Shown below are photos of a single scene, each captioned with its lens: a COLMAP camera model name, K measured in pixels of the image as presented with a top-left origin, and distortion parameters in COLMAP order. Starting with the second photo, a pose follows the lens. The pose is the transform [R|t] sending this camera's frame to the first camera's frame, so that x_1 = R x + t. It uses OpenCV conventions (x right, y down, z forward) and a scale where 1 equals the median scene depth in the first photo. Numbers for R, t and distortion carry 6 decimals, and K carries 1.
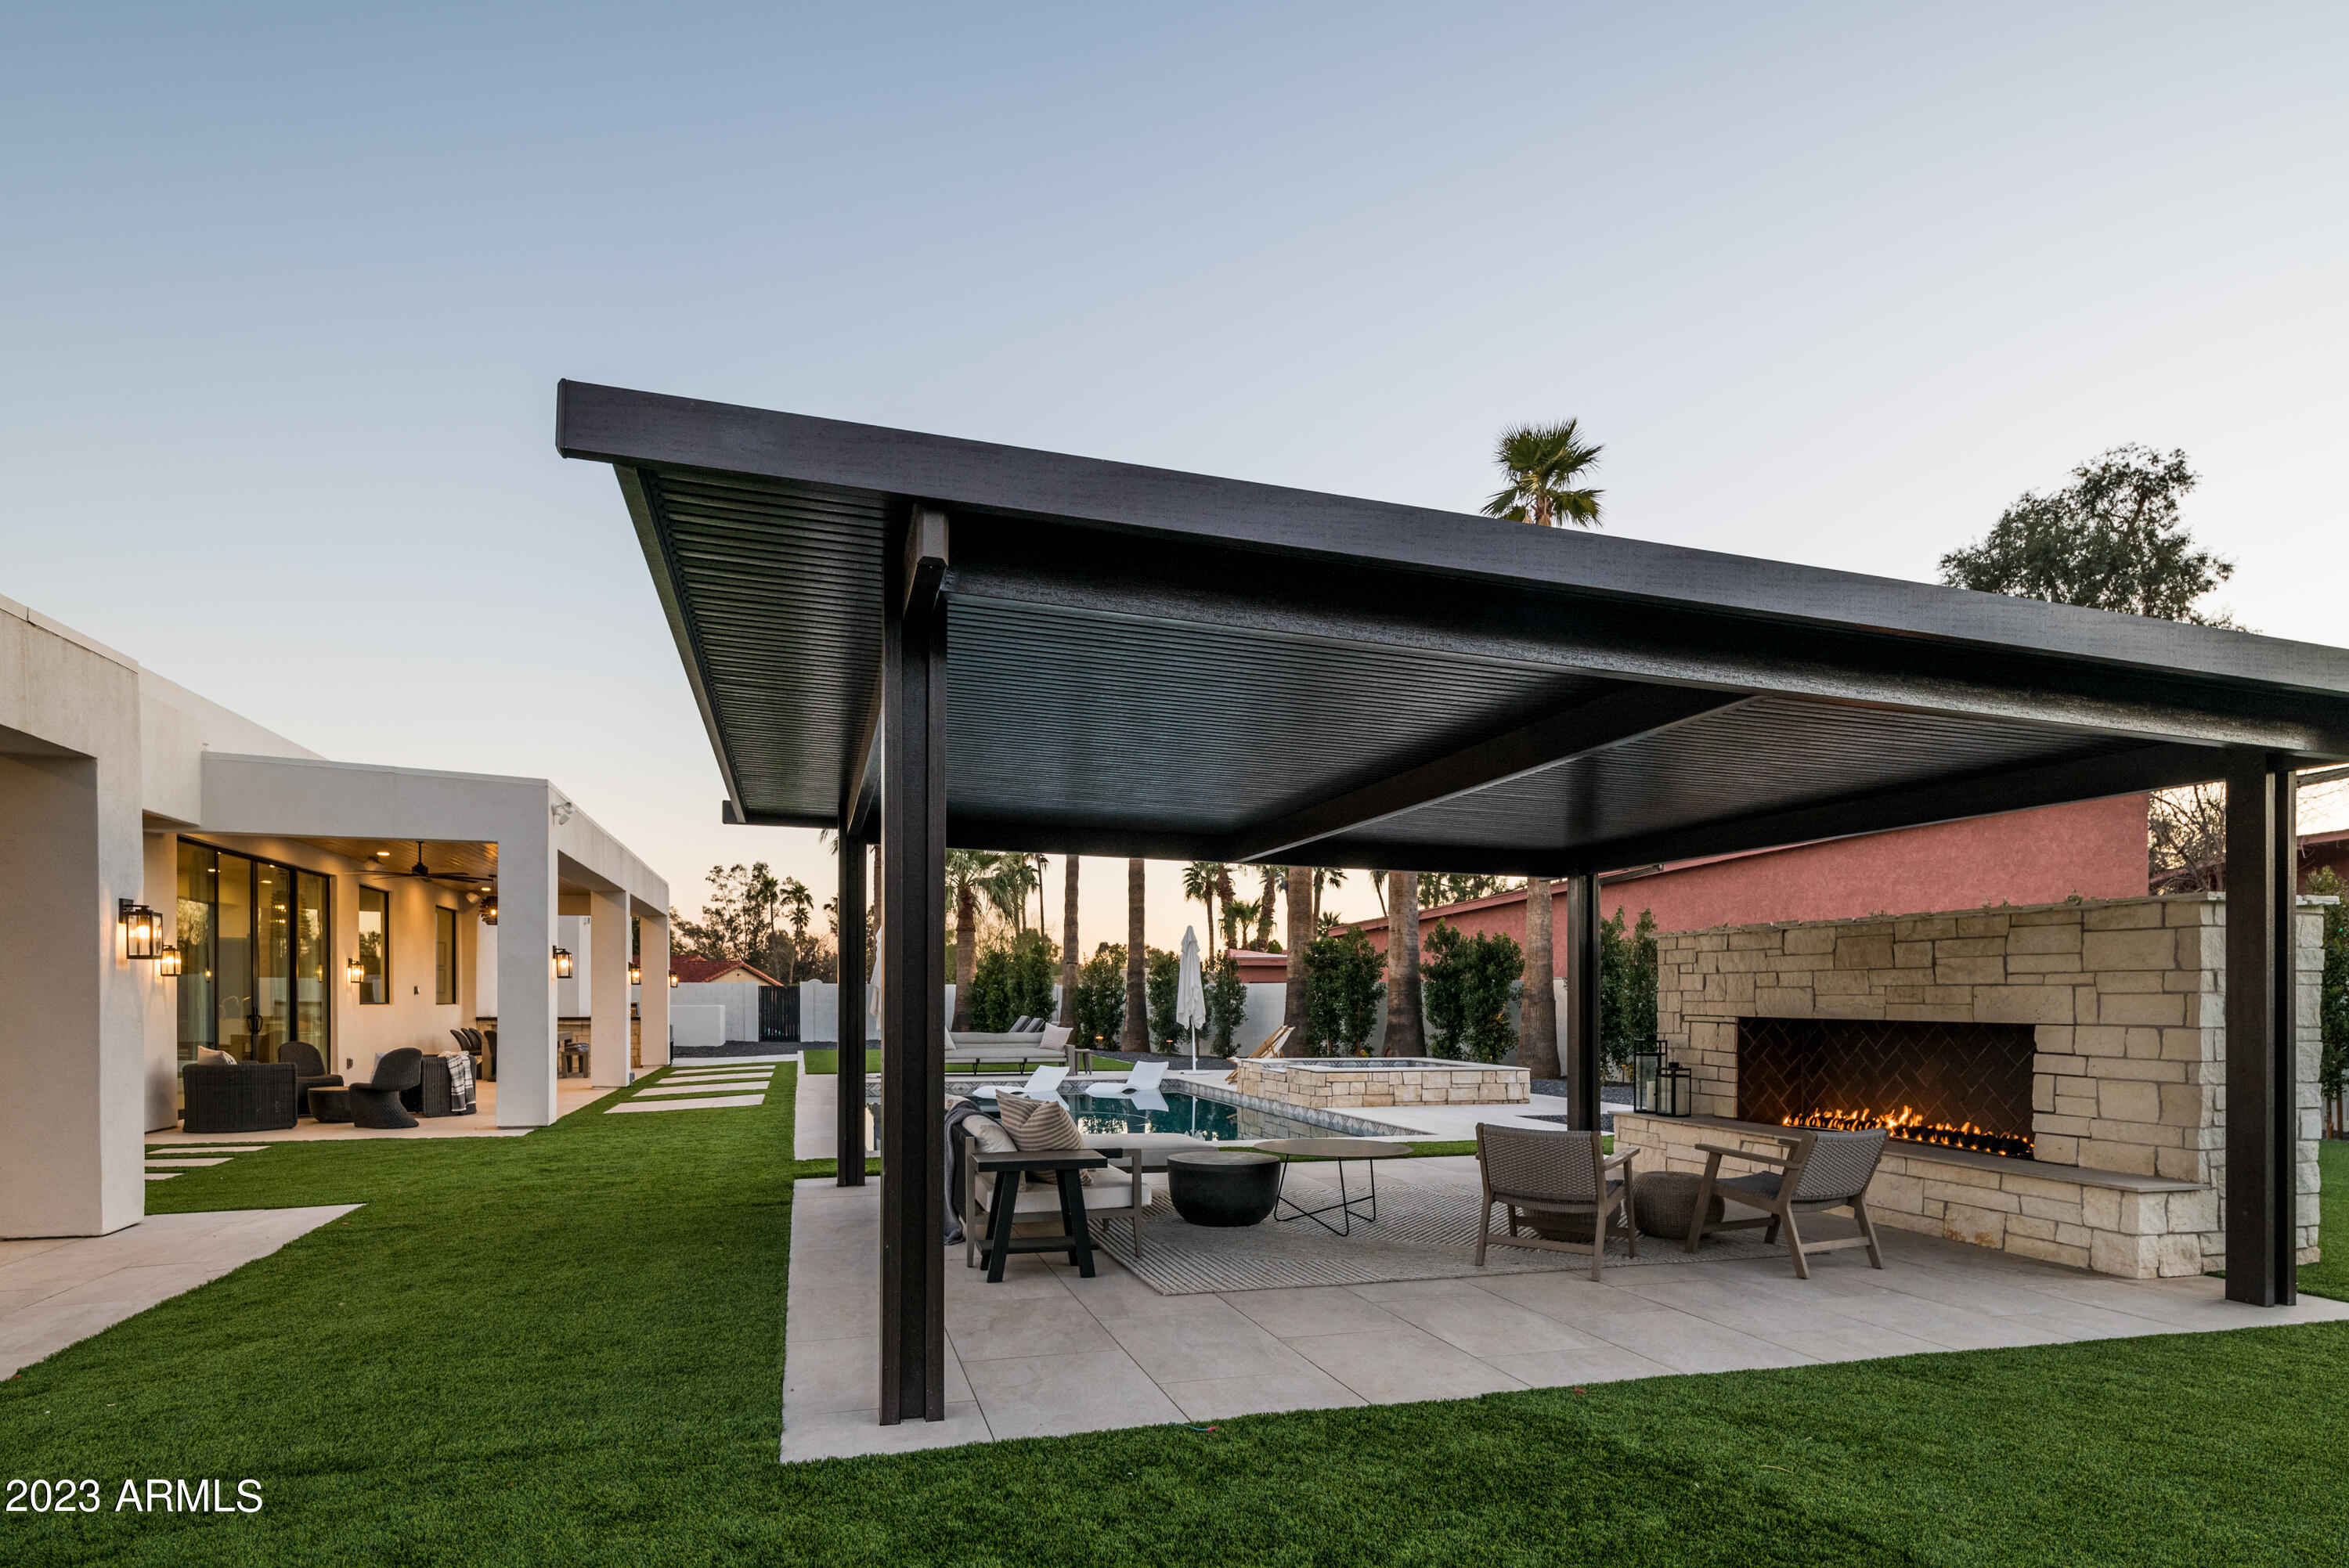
lens RADIAL K [[1328.2, 0, 987.0], [0, 1328.2, 1000.9], [0, 0, 1]] dist [-0.002675, -0.001053]
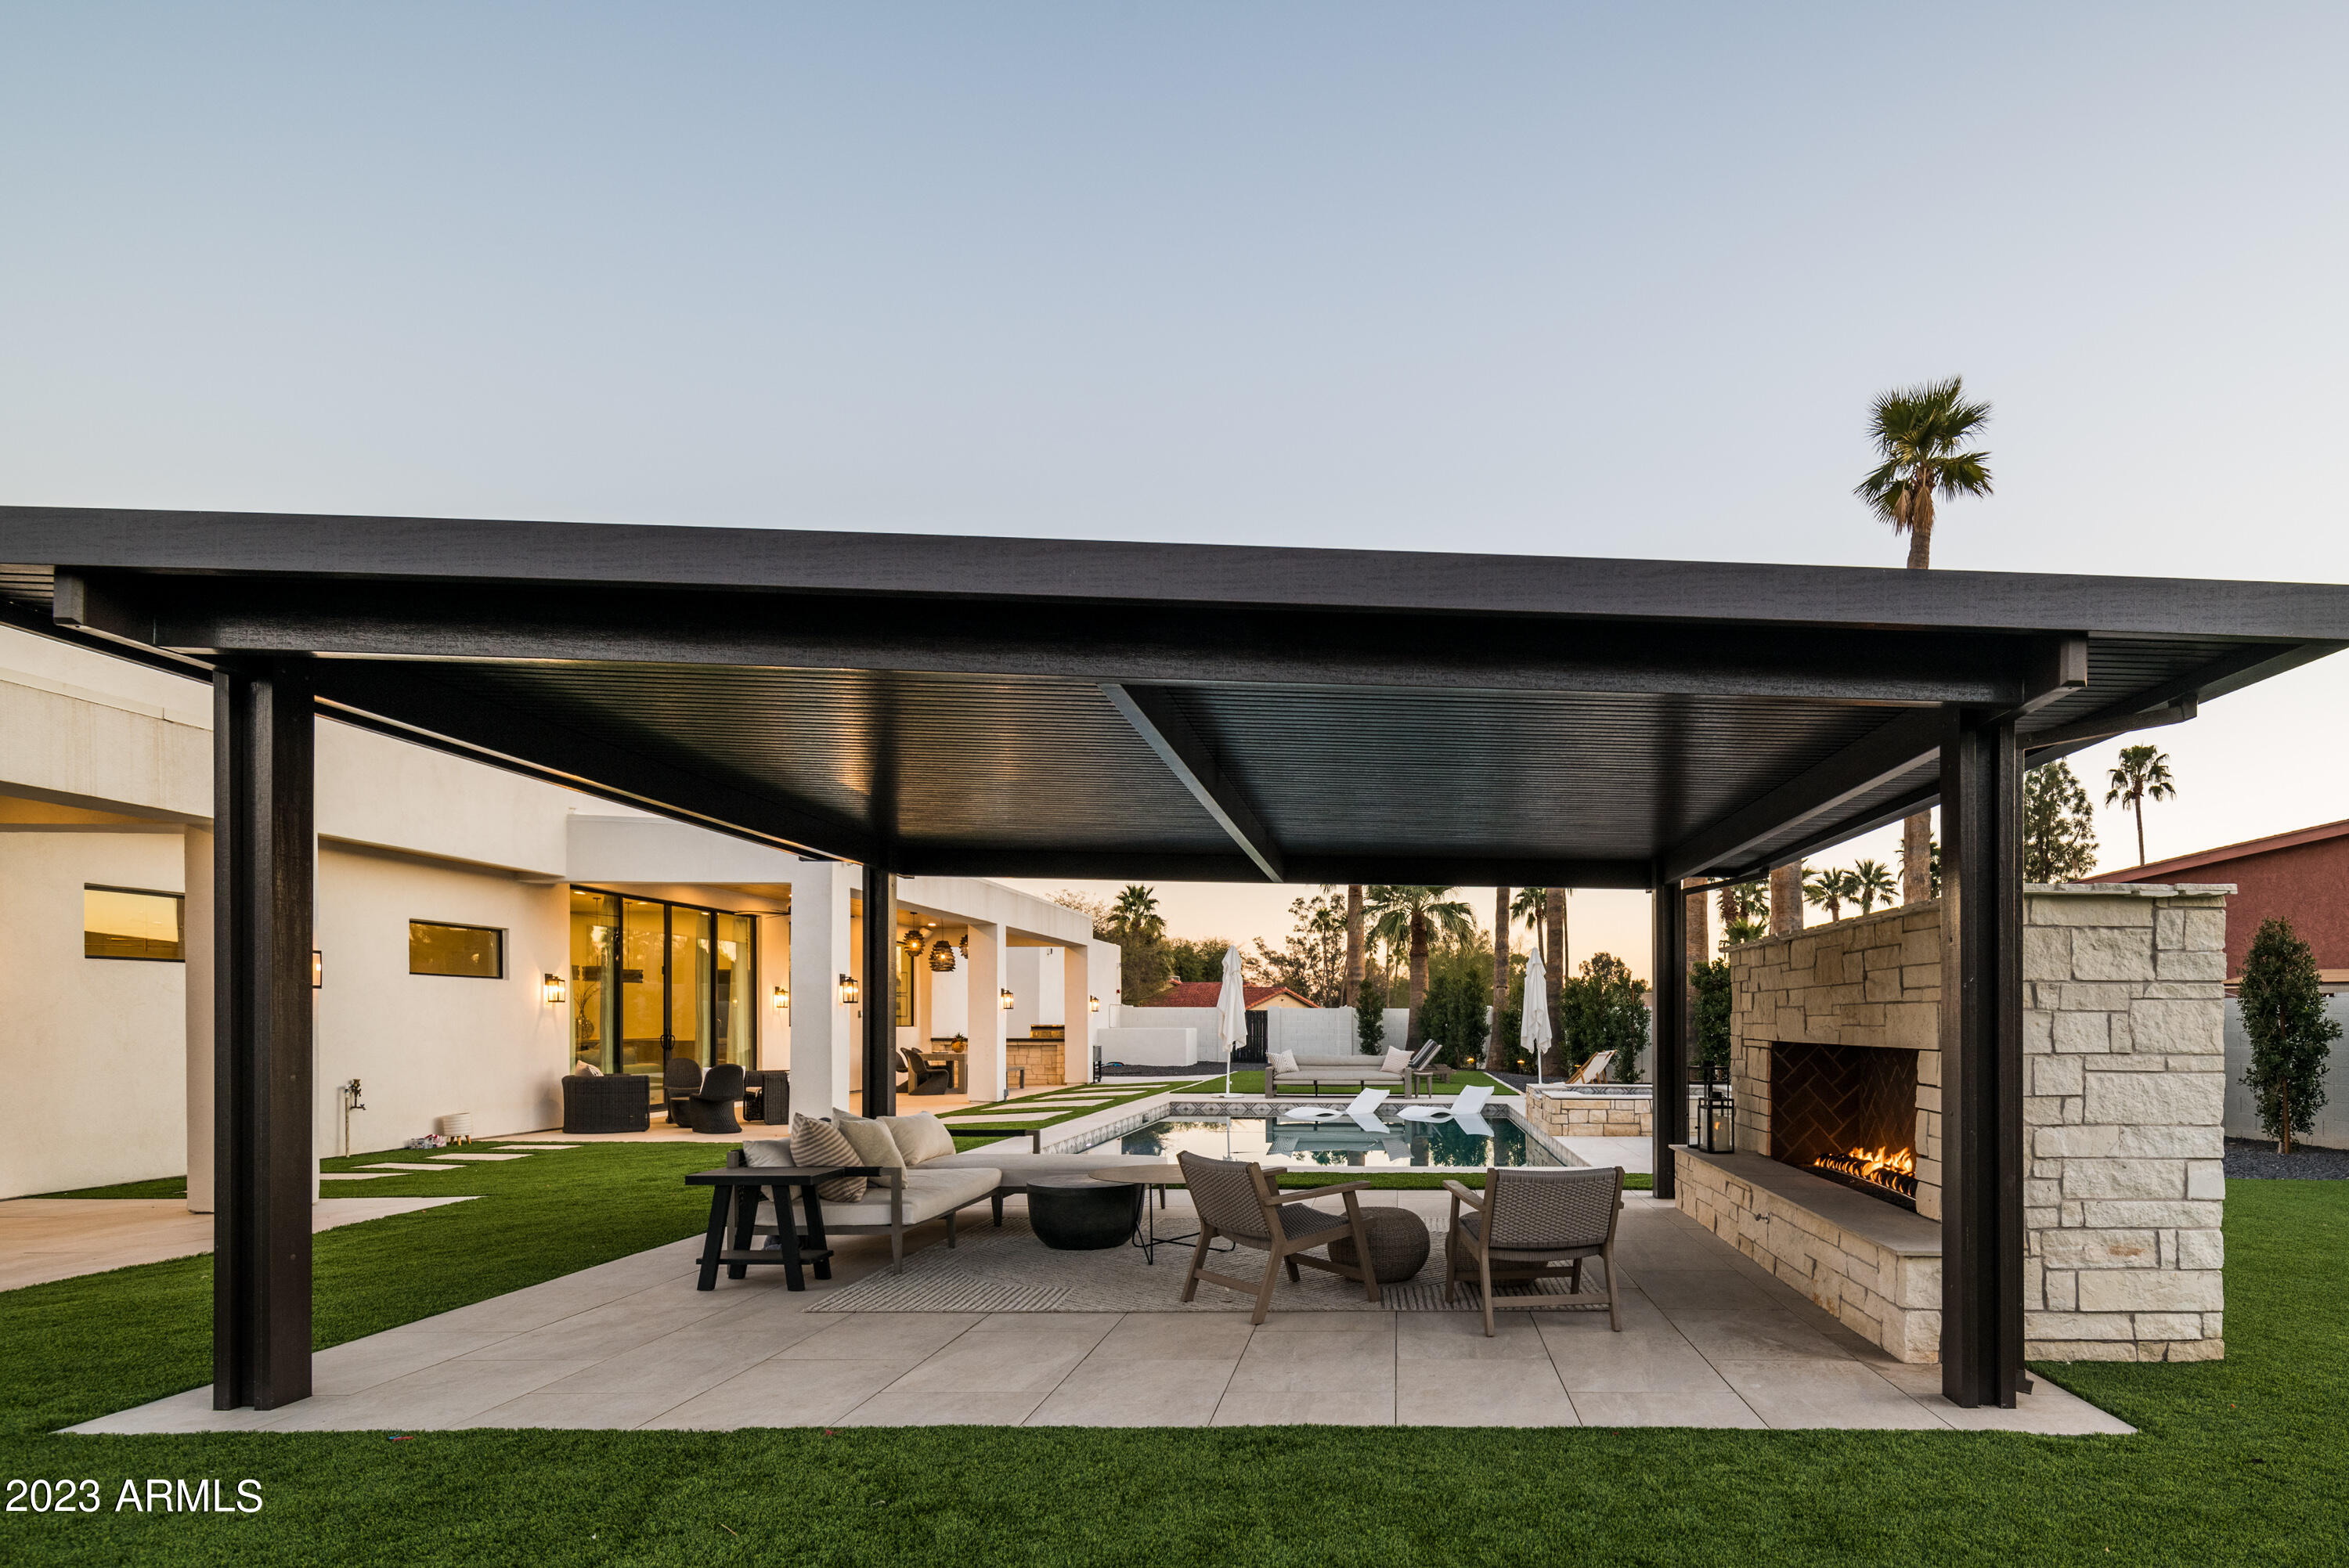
lens RADIAL K [[1271.1, 0, 1241.6], [0, 1271.1, 1027.9], [0, 0, 1]] dist [0.003133, 0.001160]
pose [[0.966506, 0.002505, -0.256632, 0.267221], [-0.001995, 0.999995, 0.002247, 0.001268], [0.256636, -0.001660, 0.966507, 0.057291]]
